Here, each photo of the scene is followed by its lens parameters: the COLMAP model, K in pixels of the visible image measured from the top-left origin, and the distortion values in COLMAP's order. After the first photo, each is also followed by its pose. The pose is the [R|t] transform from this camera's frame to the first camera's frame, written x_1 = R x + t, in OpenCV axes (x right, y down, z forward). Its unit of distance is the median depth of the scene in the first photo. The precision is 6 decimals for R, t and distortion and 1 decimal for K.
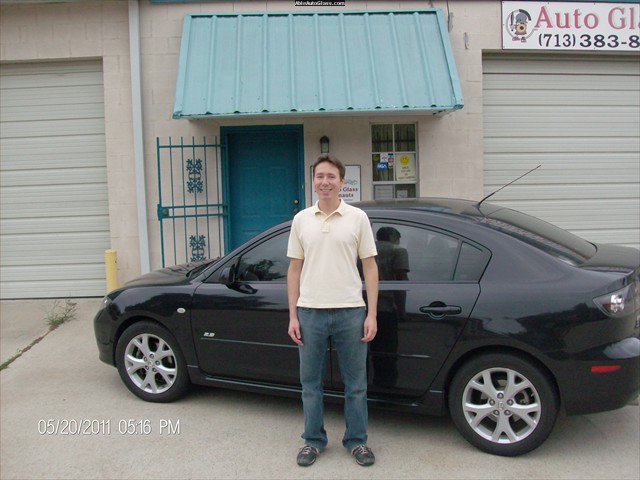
lens RADIAL K [[665.7, 0, 340.9], [0, 665.7, 253.4], [0, 0, 1]] dist [-0.182574, 0.148373]
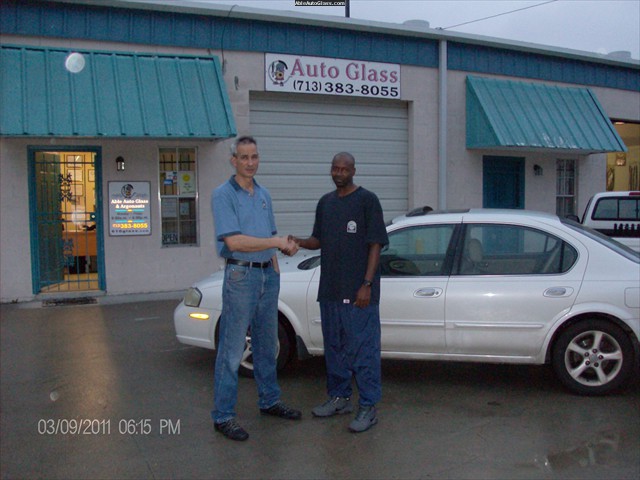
lens RADIAL K [[665.7, 0, 340.9], [0, 665.7, 253.4], [0, 0, 1]] dist [-0.182574, 0.148373]
pose [[0.929312, -0.014397, 0.369014, -0.089486], [0.028880, 0.999013, -0.033755, 0.047442], [-0.368164, 0.042026, 0.928811, -0.224343]]
